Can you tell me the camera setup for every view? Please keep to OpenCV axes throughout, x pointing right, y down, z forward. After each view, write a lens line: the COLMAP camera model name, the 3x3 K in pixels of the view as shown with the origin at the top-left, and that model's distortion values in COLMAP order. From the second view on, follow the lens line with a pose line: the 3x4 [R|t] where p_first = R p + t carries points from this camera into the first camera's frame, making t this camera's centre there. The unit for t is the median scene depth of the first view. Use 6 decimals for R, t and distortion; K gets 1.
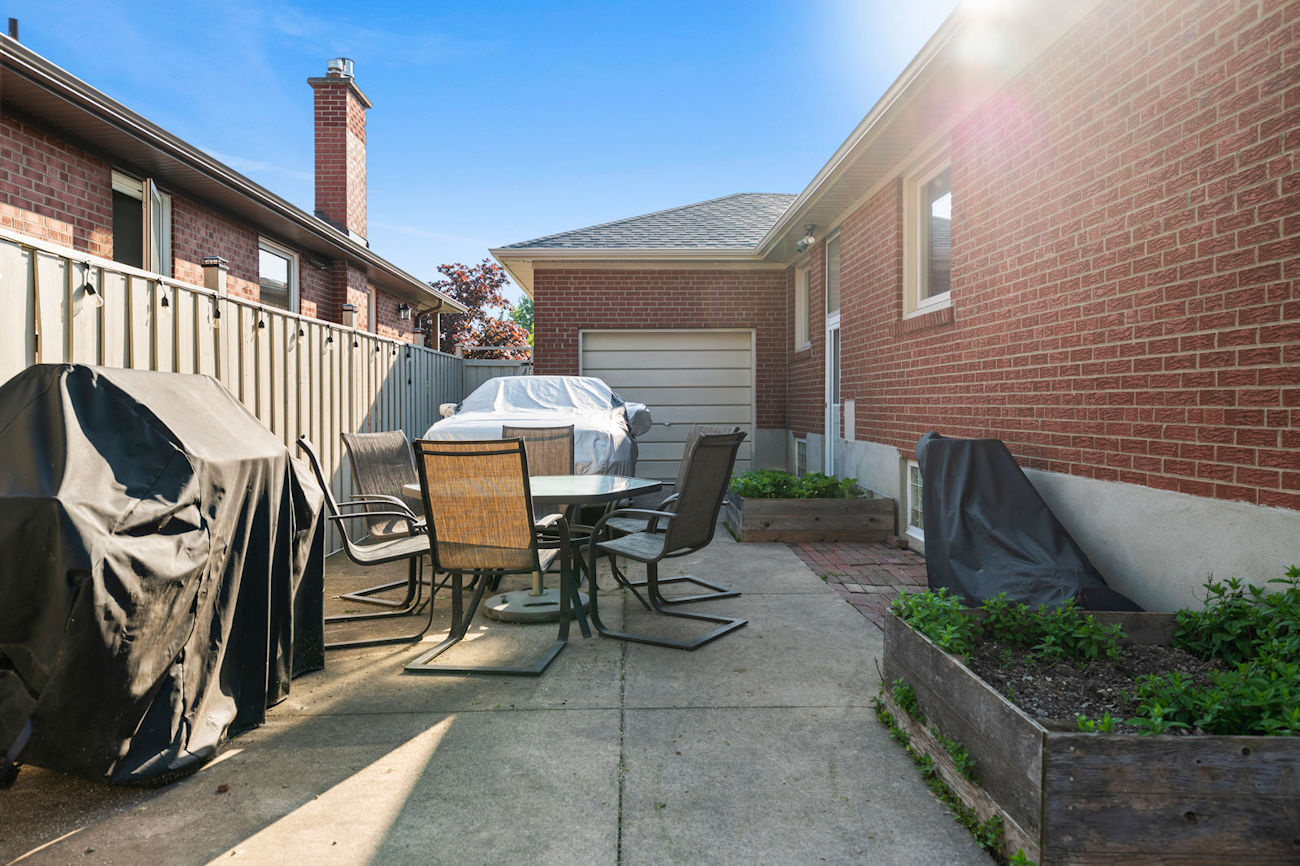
lens RADIAL K [[871.4, 0, 650.0], [0, 871.4, 433.0], [0, 0, 1]] dist [0.000003, -0.000009]
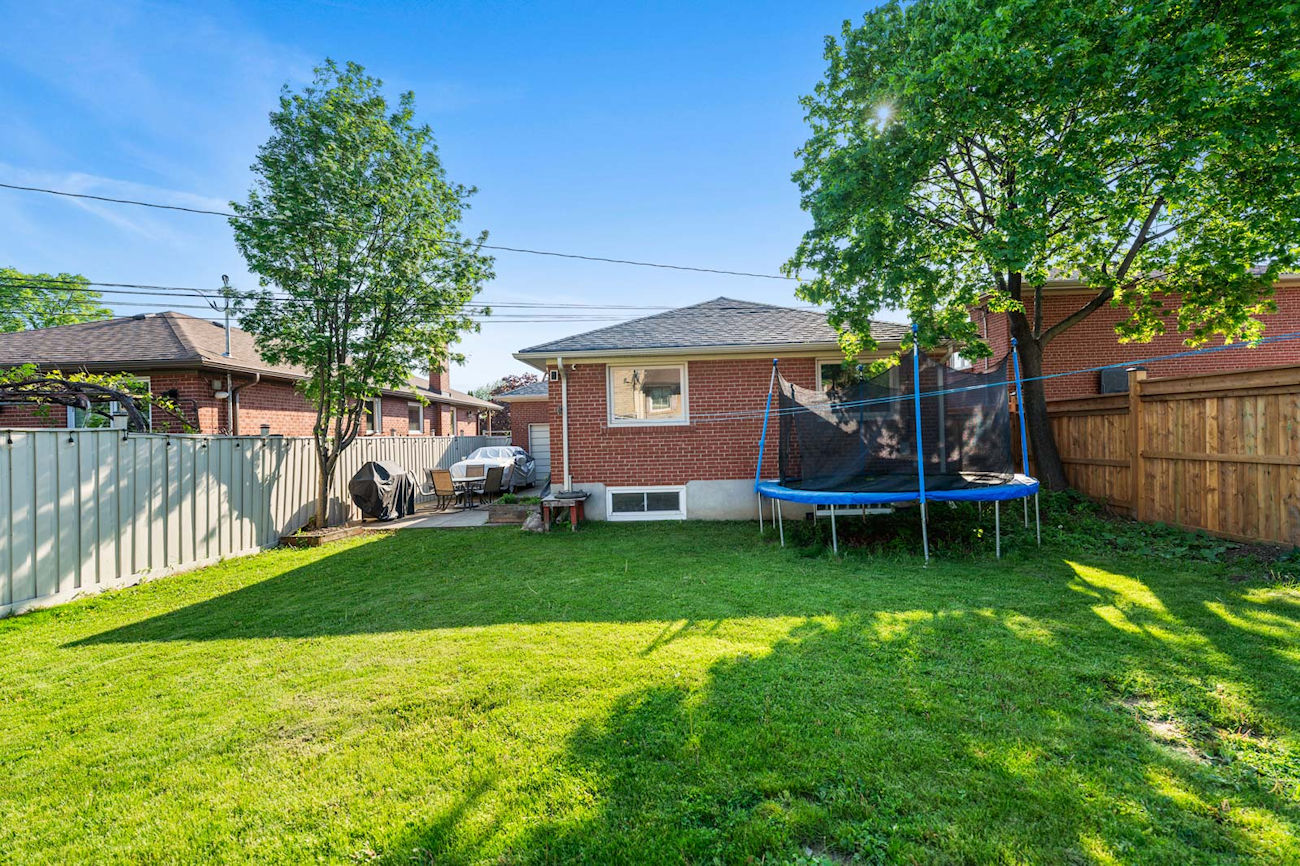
lens RADIAL K [[570.0, 0, 650.0], [0, 570.0, 433.0], [0, 0, 1]] dist [-0.000245, -0.000357]
pose [[0.998631, -0.026528, -0.045080, 0.767570], [0.024834, 0.998980, -0.037718, -0.033977], [0.046034, 0.036547, 0.998271, -1.510394]]
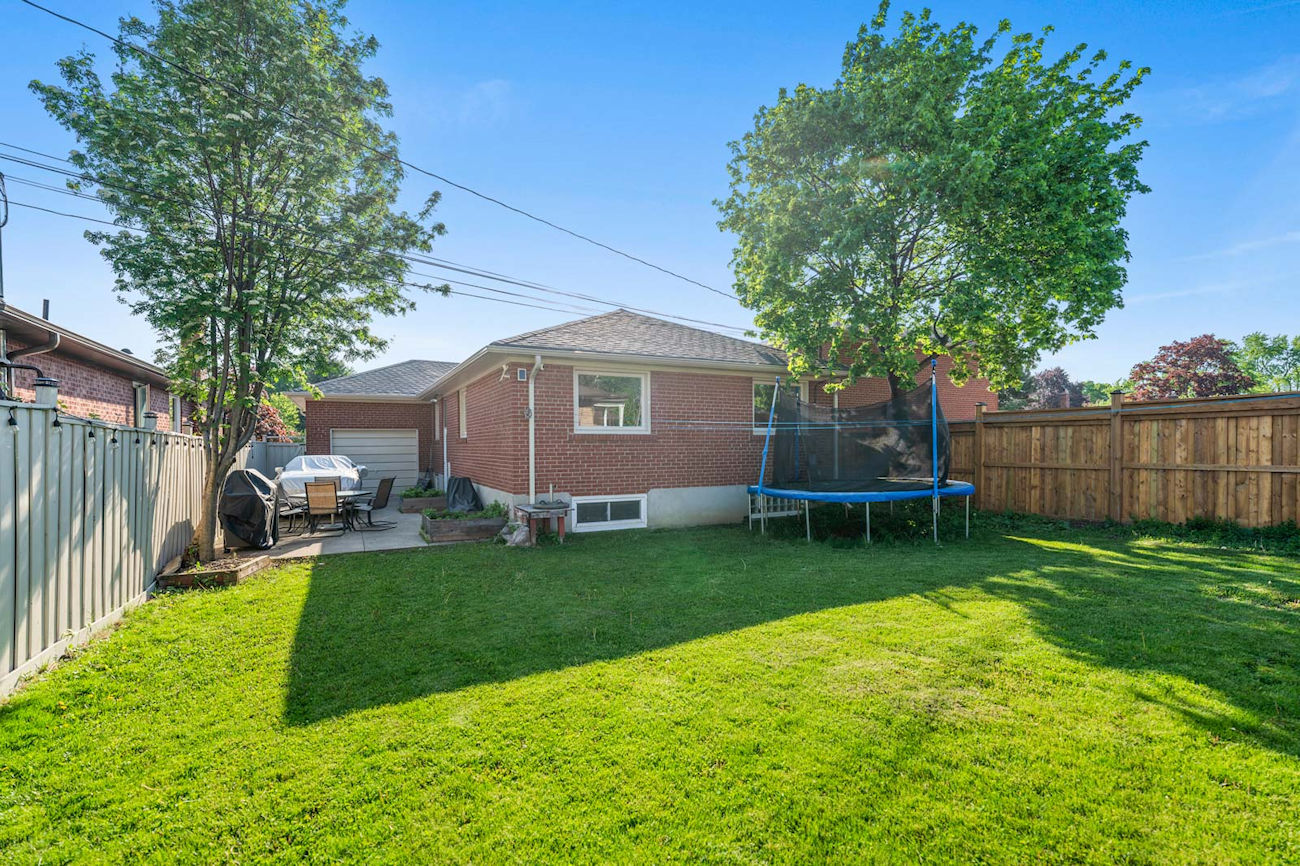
lens RADIAL K [[586.9, 0, 654.1], [0, 586.9, 446.6], [0, 0, 1]] dist [-0.001656, -0.000241]
pose [[0.896738, -0.003781, 0.442545, -0.010084], [0.020275, 0.999265, -0.032546, -0.022483], [-0.442096, 0.038158, 0.896156, -1.396128]]
